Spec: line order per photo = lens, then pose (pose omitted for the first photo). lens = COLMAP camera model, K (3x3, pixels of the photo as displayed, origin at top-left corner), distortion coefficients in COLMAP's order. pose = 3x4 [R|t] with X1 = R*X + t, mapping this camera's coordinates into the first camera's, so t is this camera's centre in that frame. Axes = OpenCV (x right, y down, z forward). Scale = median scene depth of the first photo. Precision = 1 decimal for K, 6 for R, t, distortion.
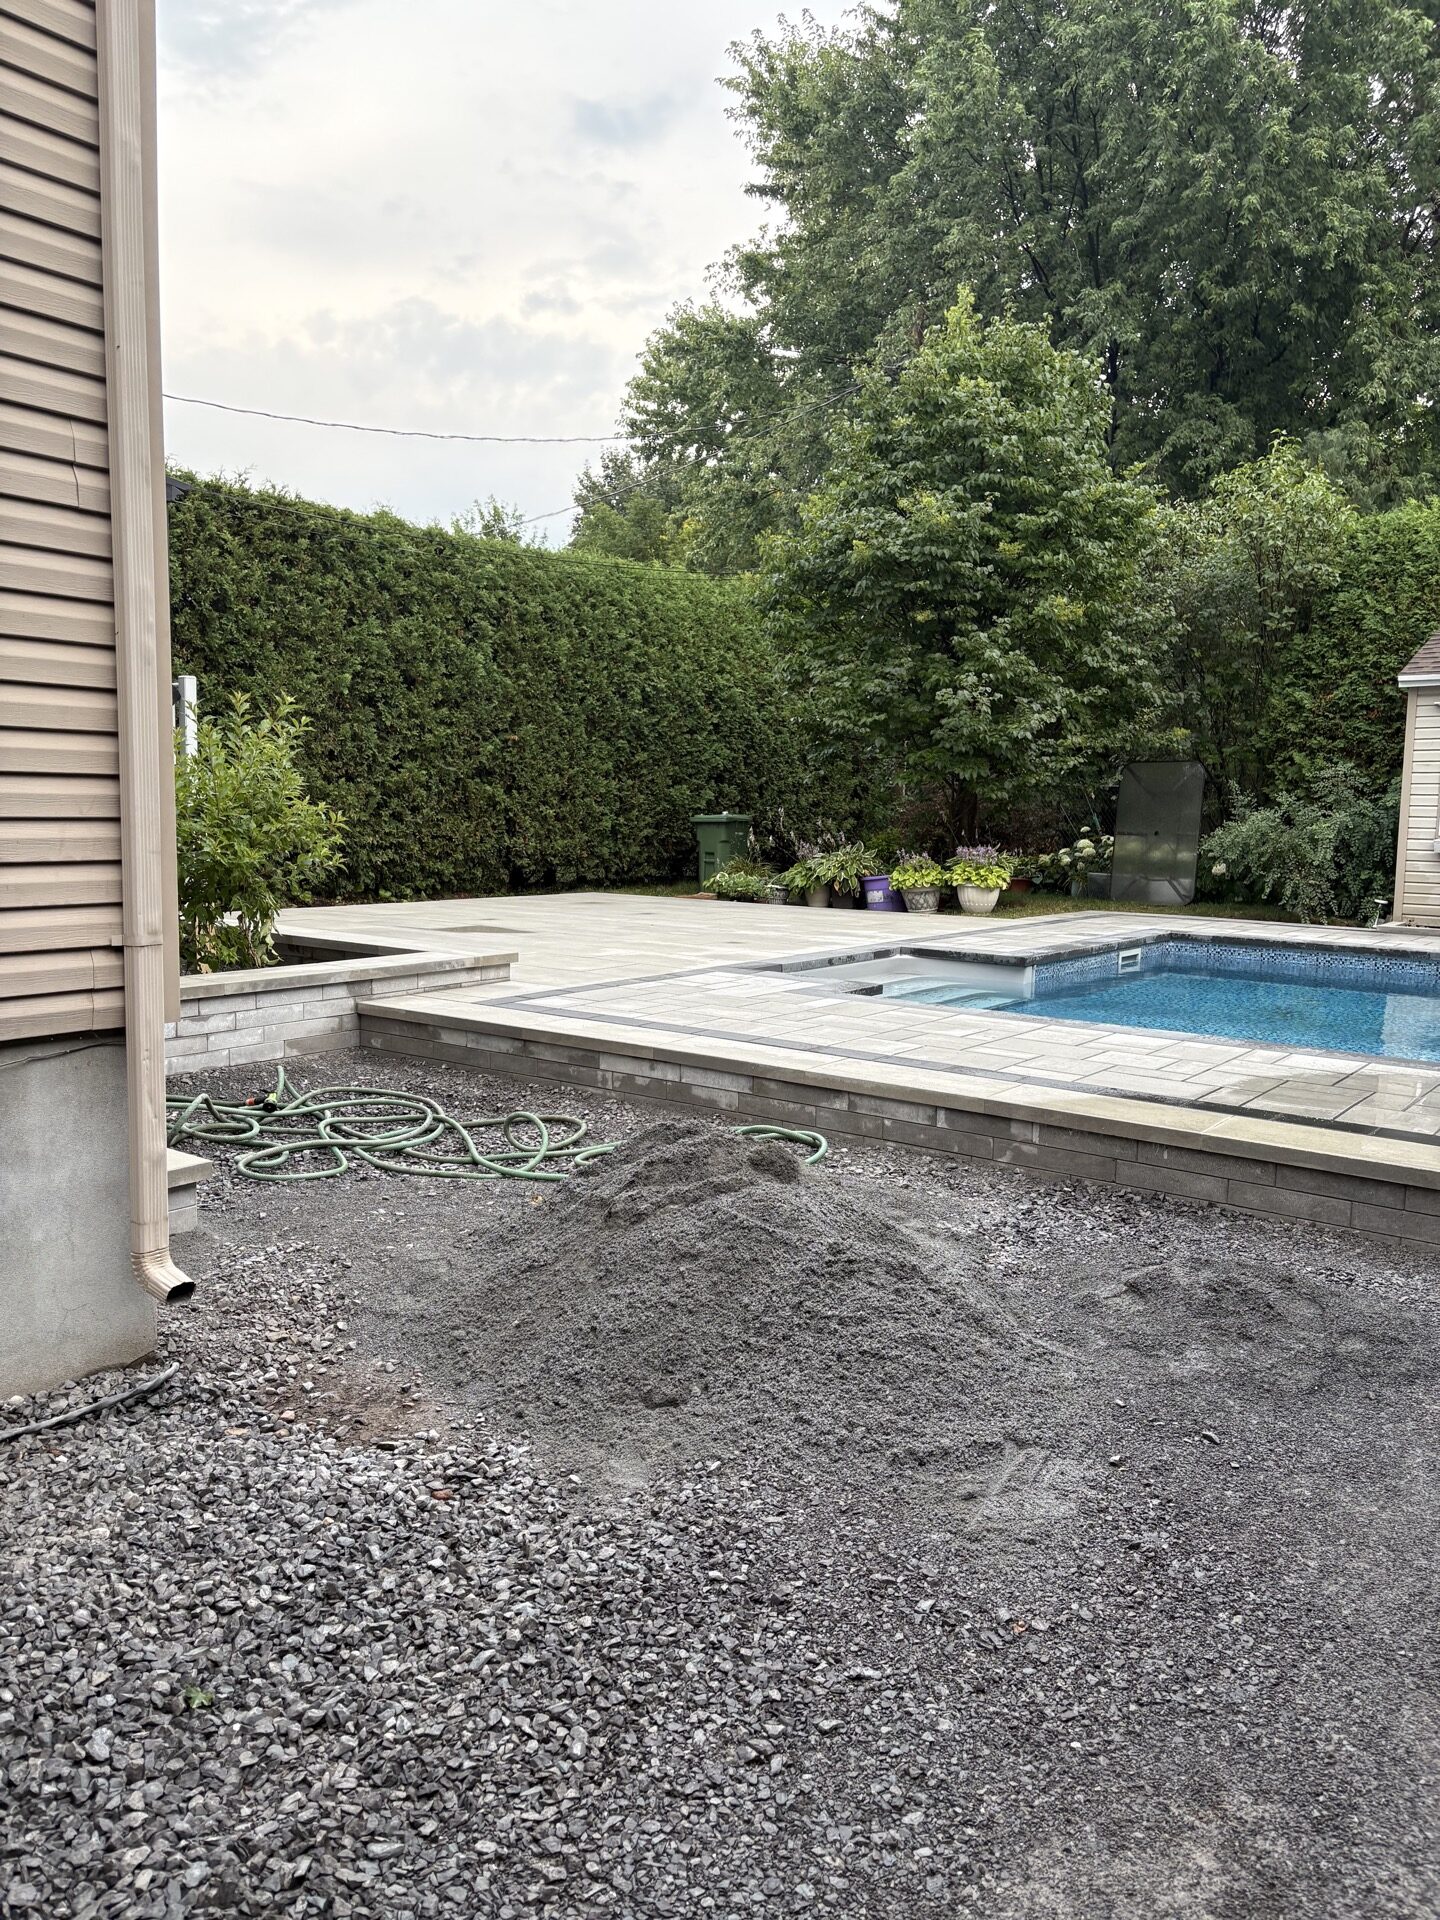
lens RADIAL K [[1448.9, 0, 705.8], [0, 1448.9, 967.5], [0, 0, 1]] dist [0.054617, -0.061399]
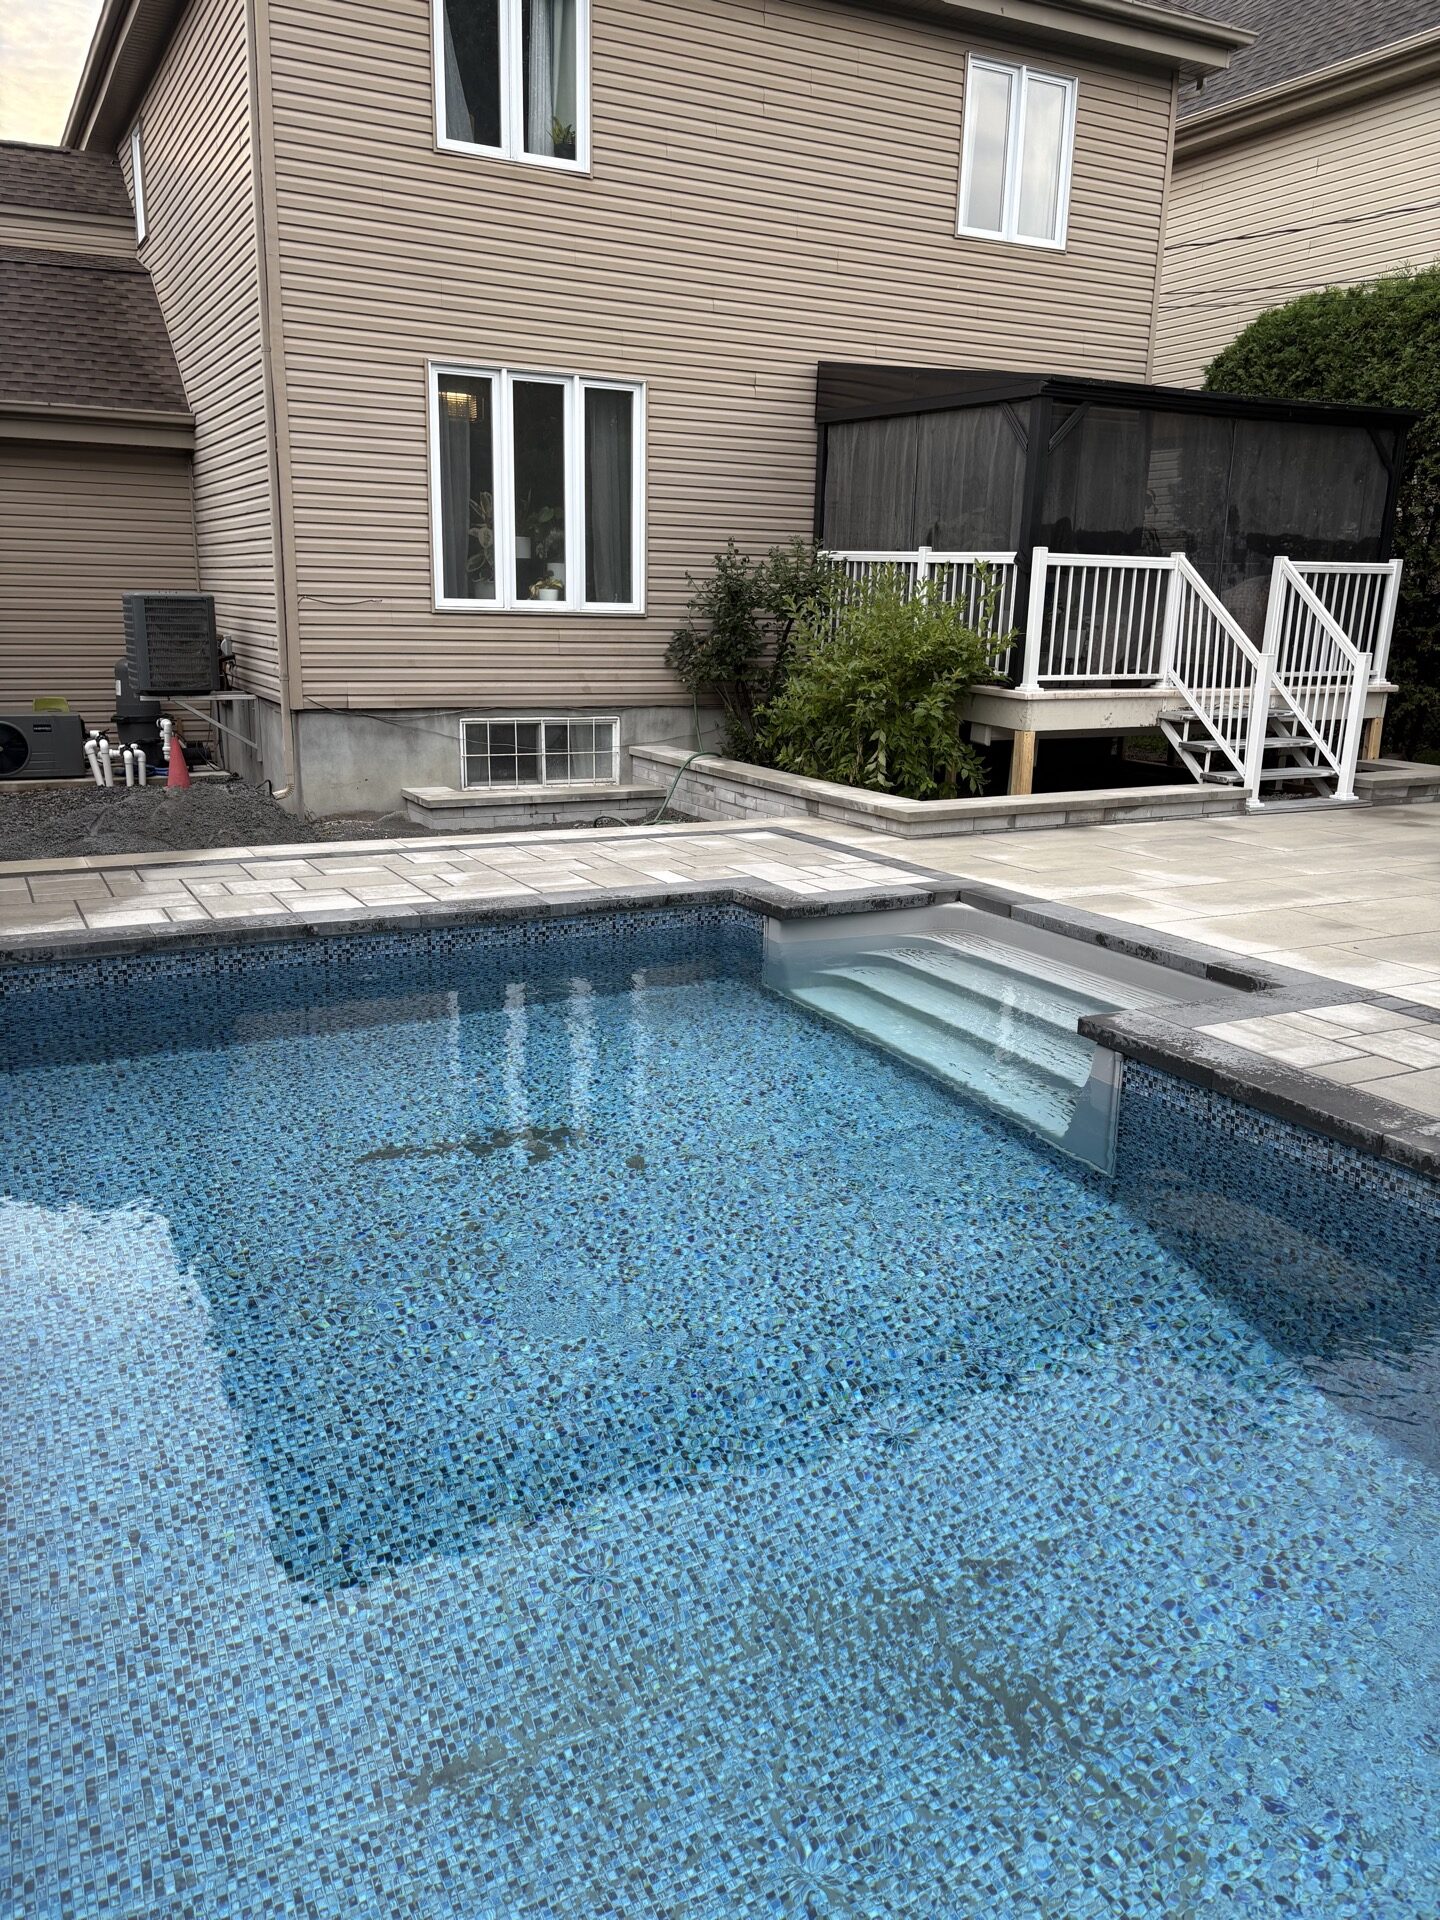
lens RADIAL K [[1448.9, 0, 721.5], [0, 1448.9, 951.5], [0, 0, 1]] dist [0.054617, -0.061399]
pose [[-0.429480, 0.185122, -0.883899, 0.490511], [-0.131709, 0.955458, 0.264106, -0.098473], [0.893420, 0.229846, -0.385968, 0.767358]]
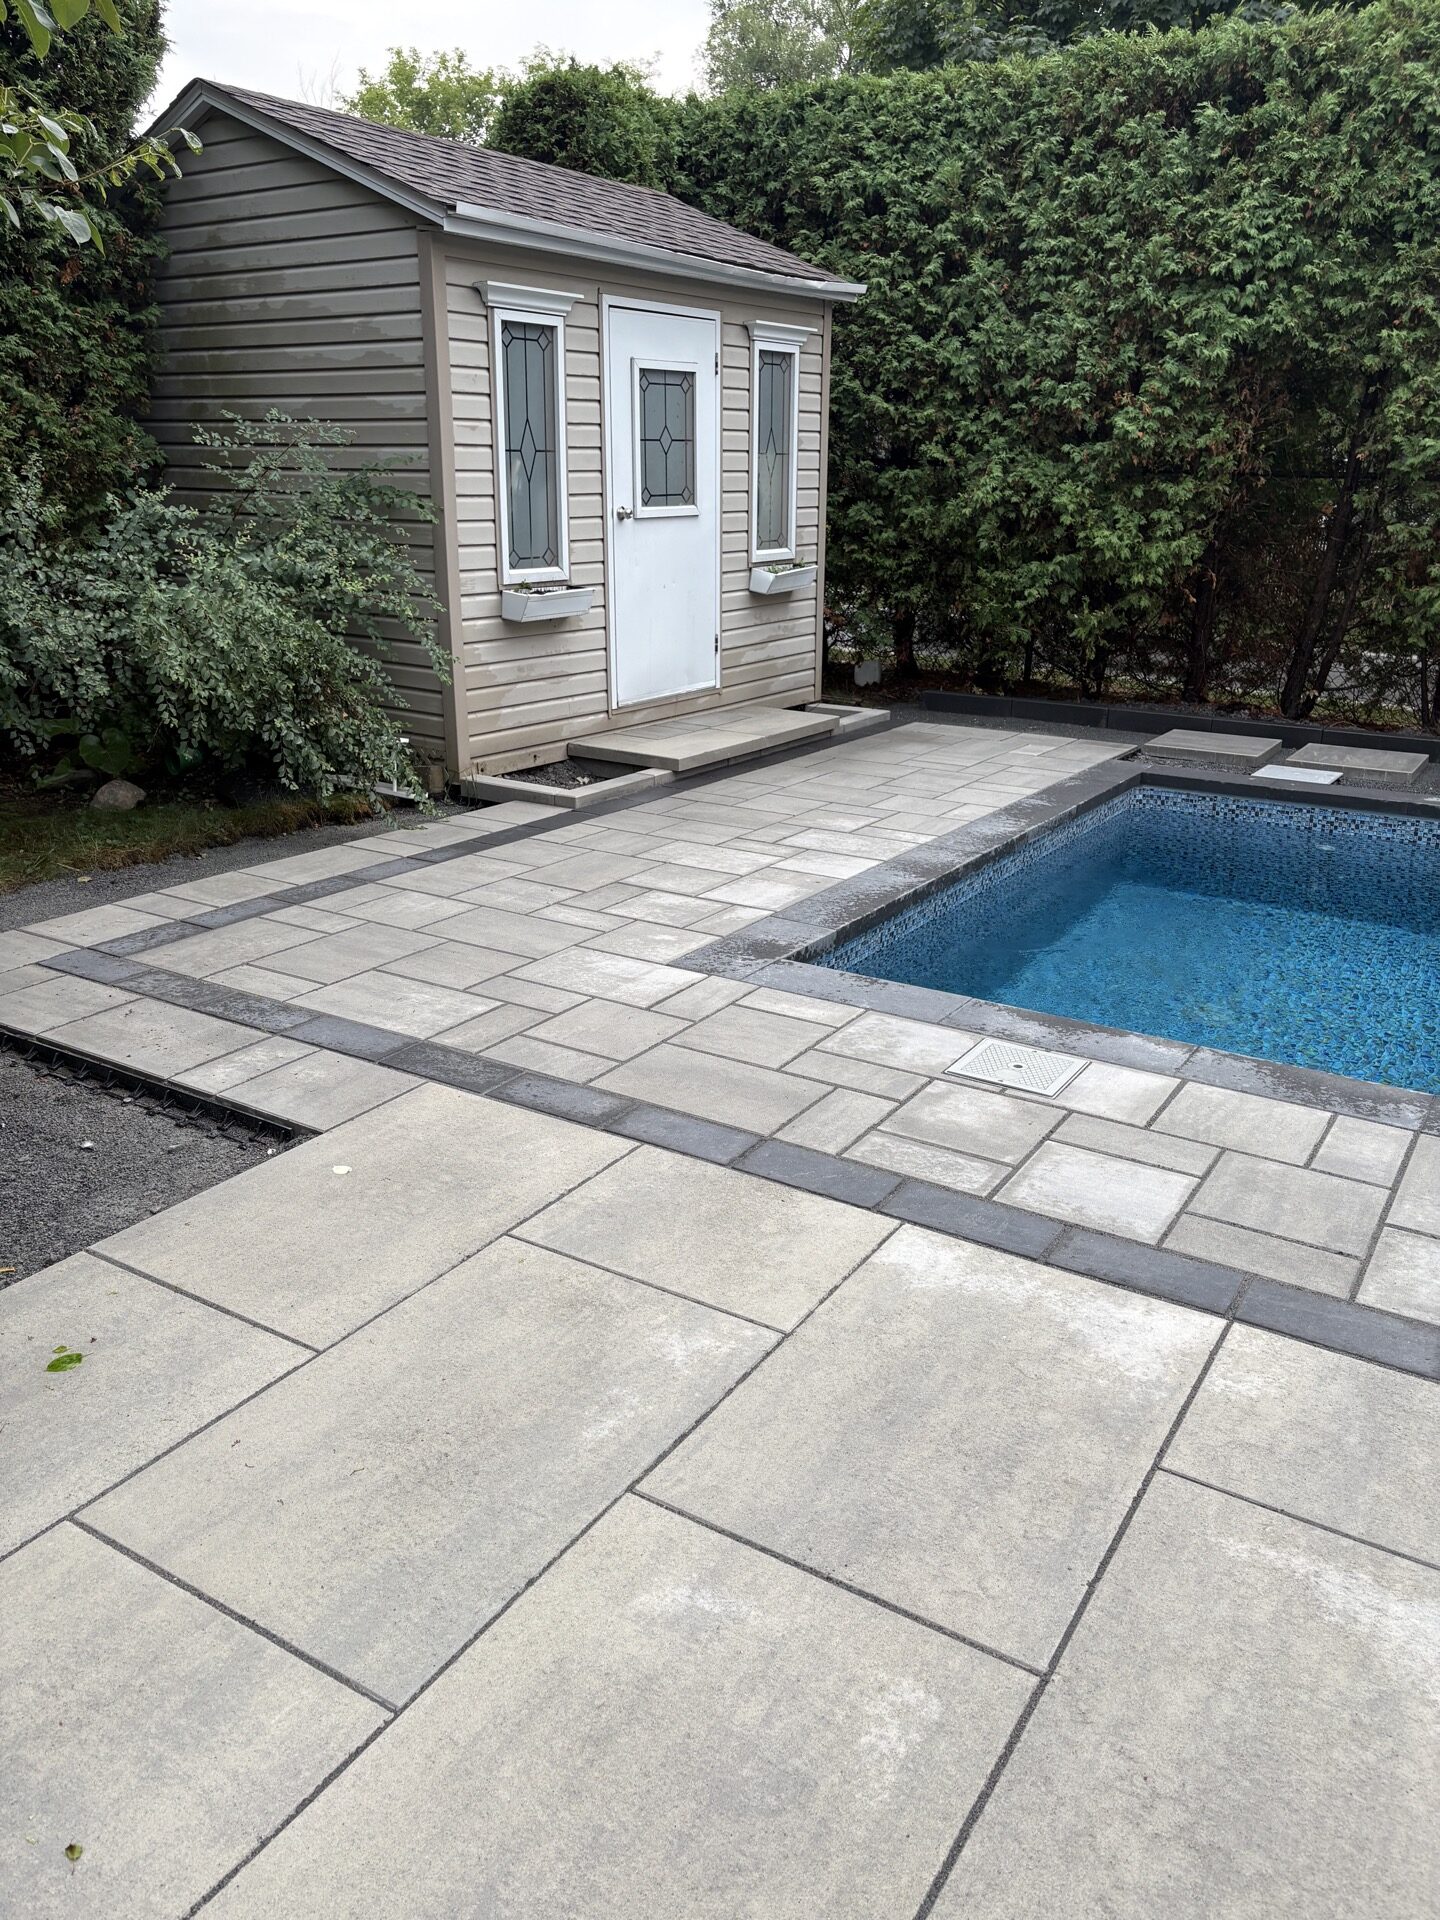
lens RADIAL K [[1448.9, 0, 723.7], [0, 1448.9, 945.0], [0, 0, 1]] dist [0.054617, -0.061399]
pose [[-0.092341, -0.324758, 0.941279, 0.005327], [0.102680, 0.937172, 0.333414, -0.122393], [-0.990419, 0.127438, -0.053193, 0.901381]]
